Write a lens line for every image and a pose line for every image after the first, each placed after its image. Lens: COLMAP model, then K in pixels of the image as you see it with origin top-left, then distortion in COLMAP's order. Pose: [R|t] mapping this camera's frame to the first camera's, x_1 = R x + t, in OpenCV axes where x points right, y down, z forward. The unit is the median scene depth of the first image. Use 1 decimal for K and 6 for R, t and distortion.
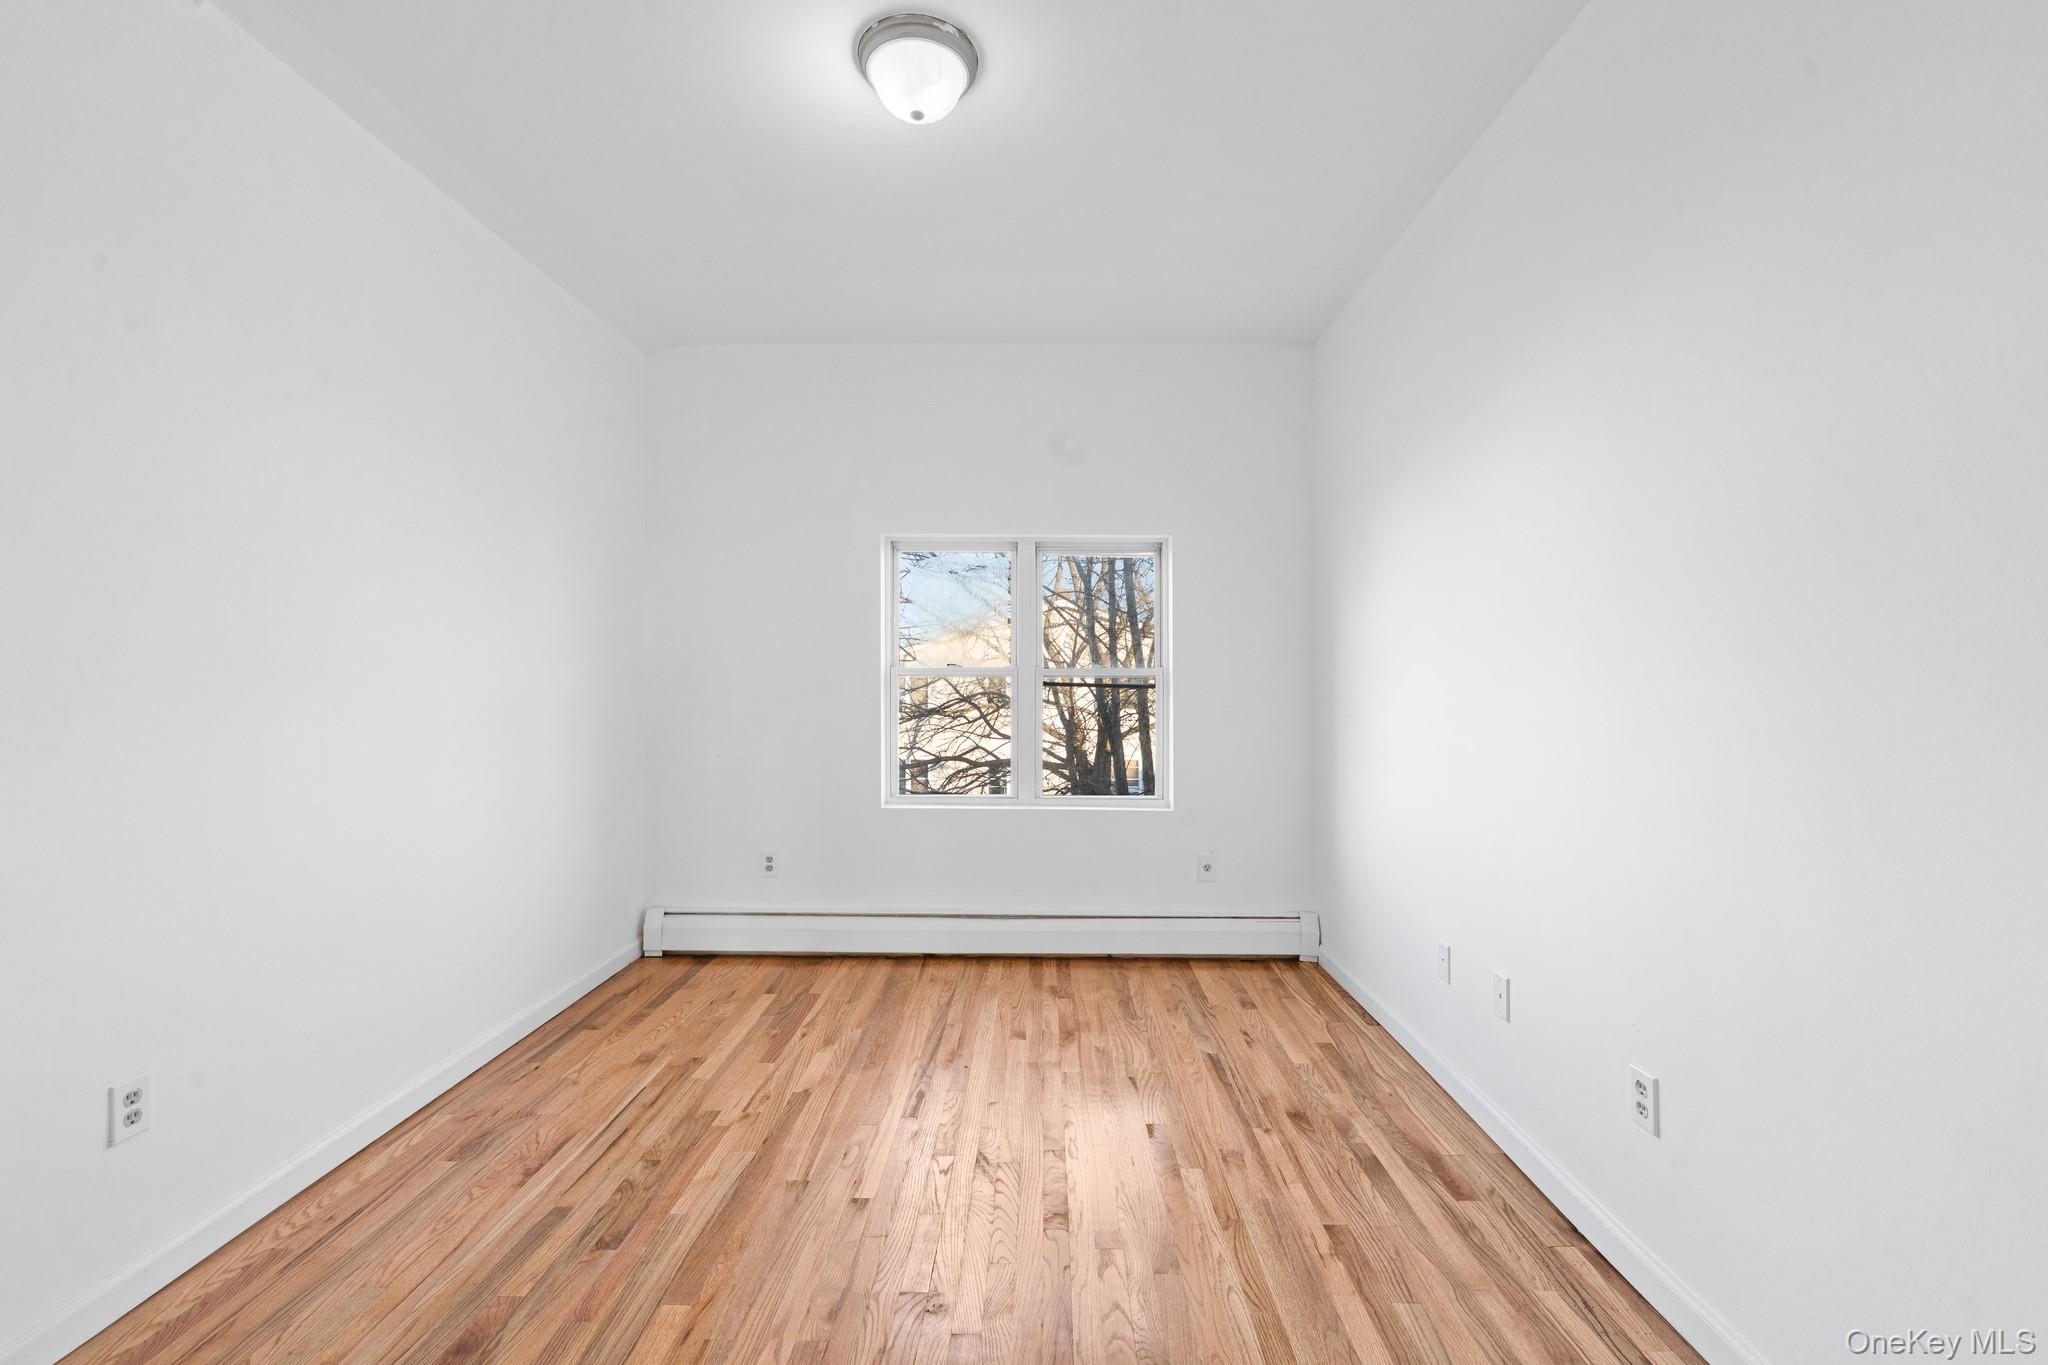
lens RADIAL K [[841.4, 0, 1027.3], [0, 841.4, 678.6], [0, 0, 1]] dist [-0.000704, -0.001089]
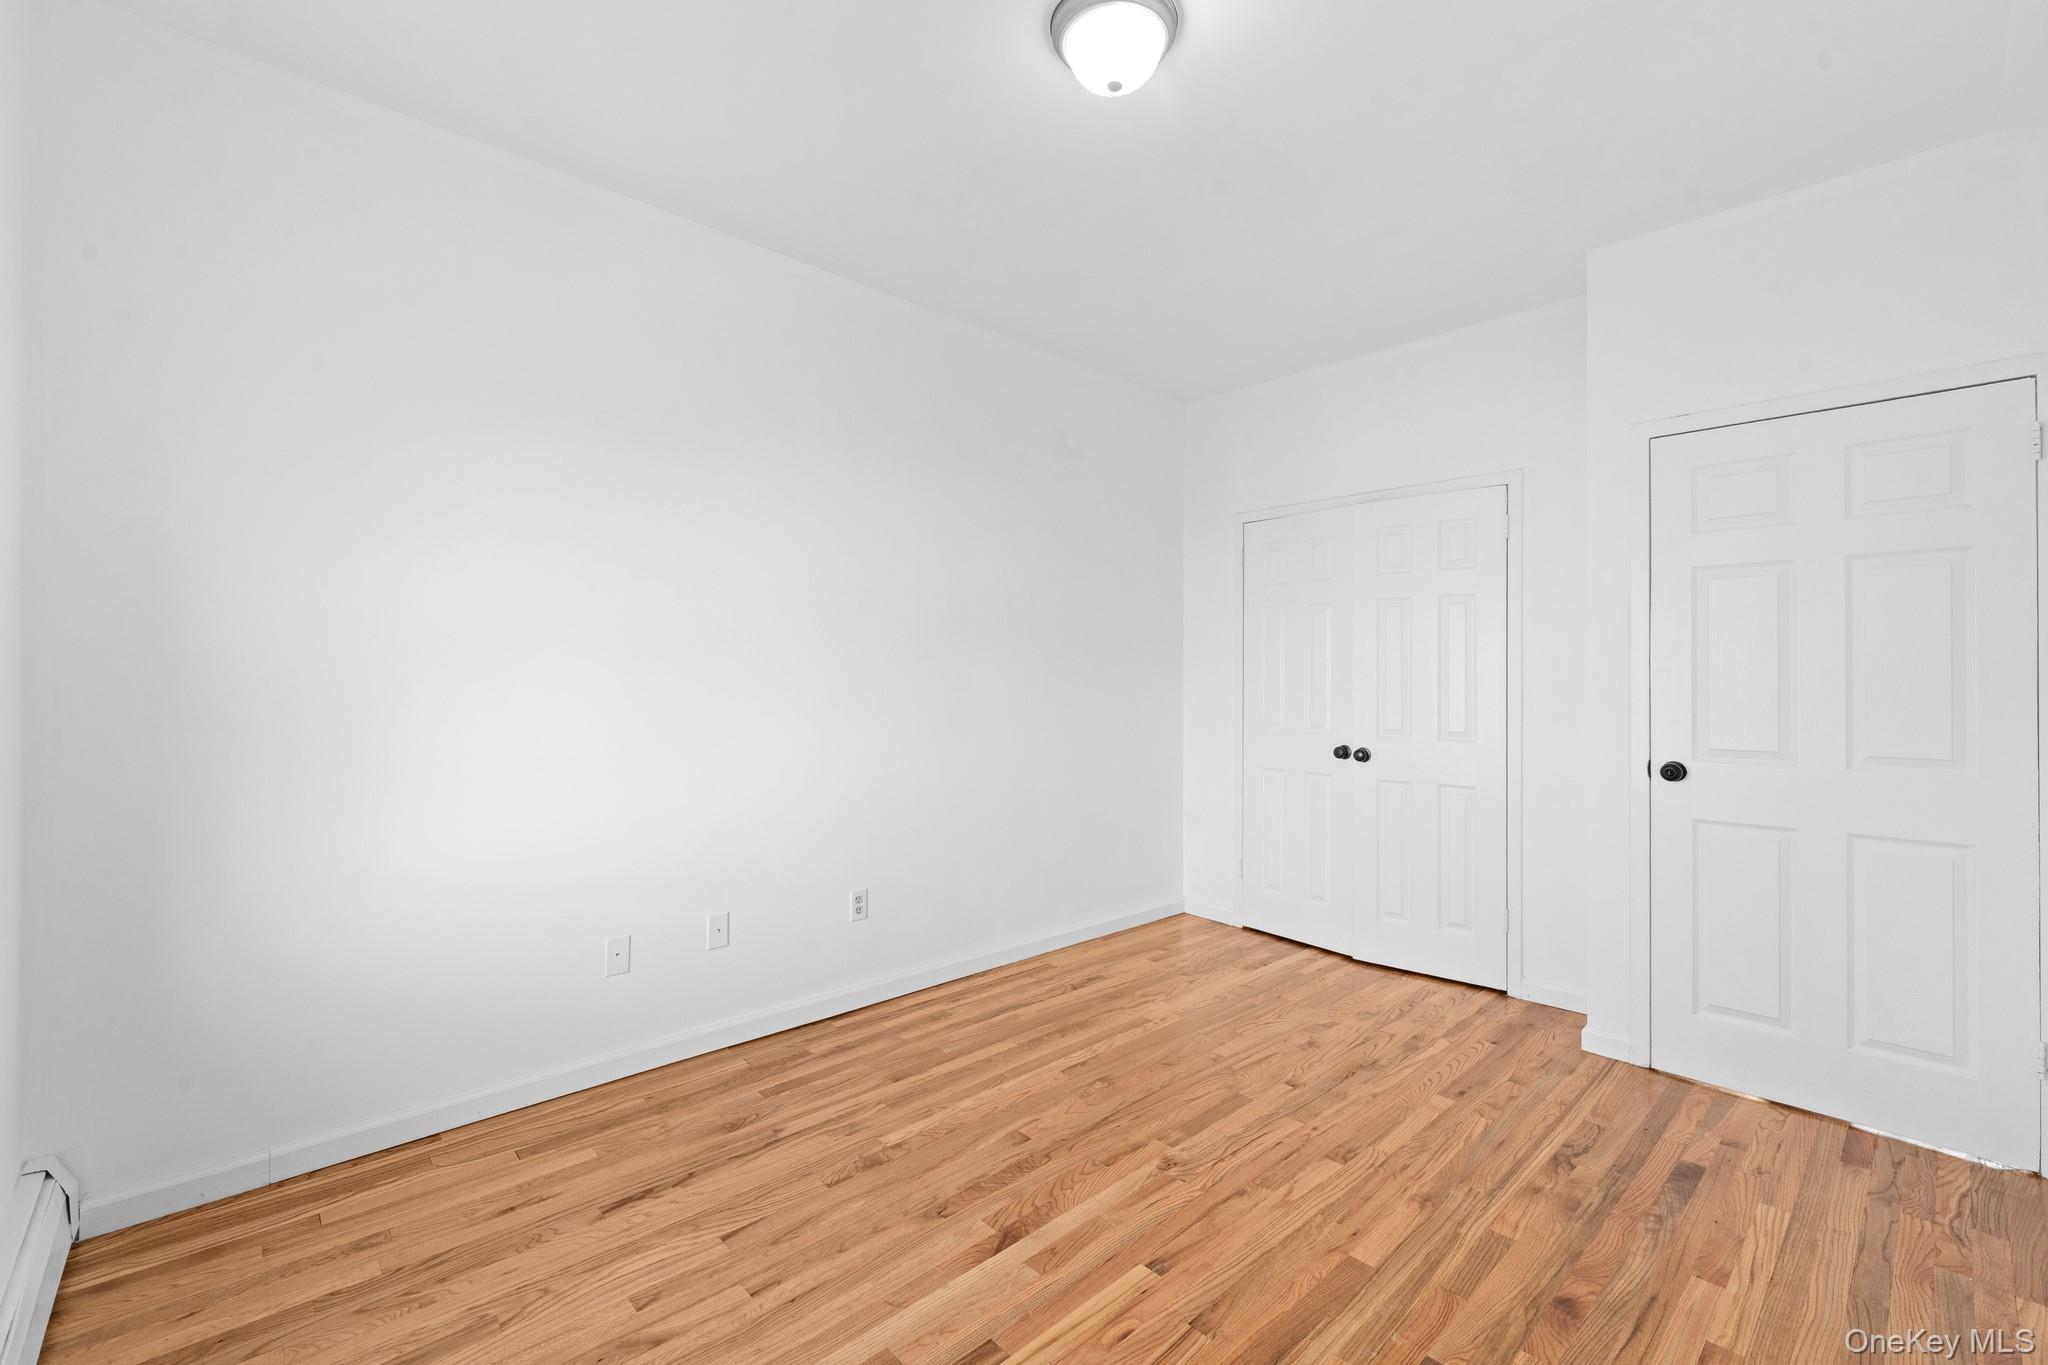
lens RADIAL K [[841.4, 0, 1027.3], [0, 841.4, 678.6], [0, 0, 1]] dist [-0.000704, -0.001089]
pose [[-0.693757, -0.003729, 0.720200, -0.502308], [-0.009266, 0.999950, -0.003749, -0.002052], [-0.720150, -0.009274, -0.693756, 1.160468]]
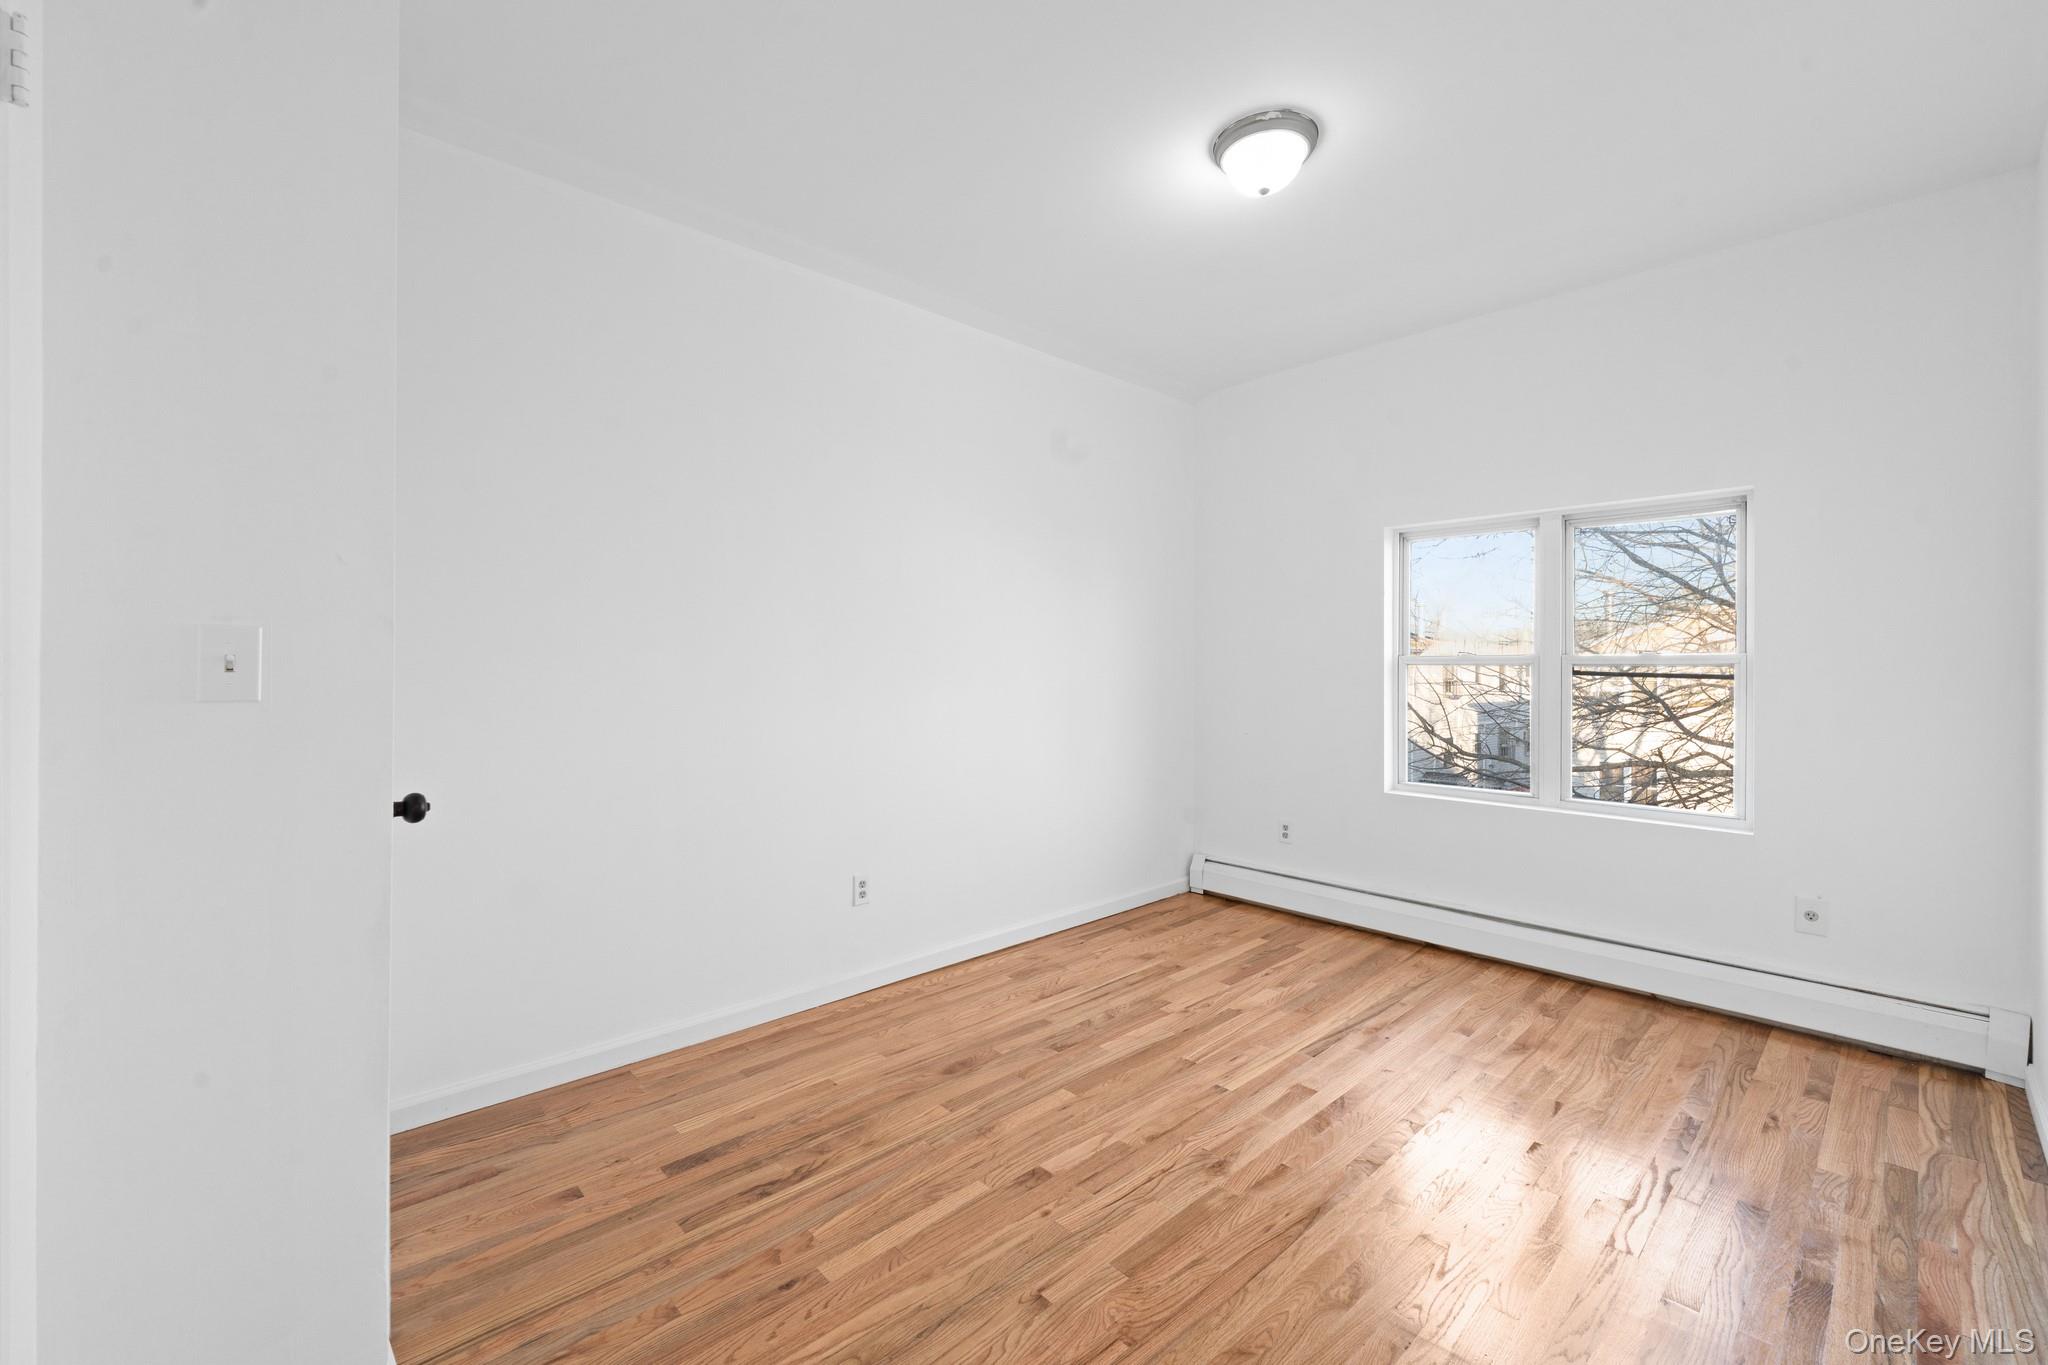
lens RADIAL K [[841.4, 0, 1027.3], [0, 841.4, 678.6], [0, 0, 1]] dist [-0.000704, -0.001089]
pose [[0.697857, 0.009319, -0.716176, 0.327856], [0.001297, 0.999897, 0.014274, -0.002518], [0.716236, -0.010890, 0.697773, -0.045500]]
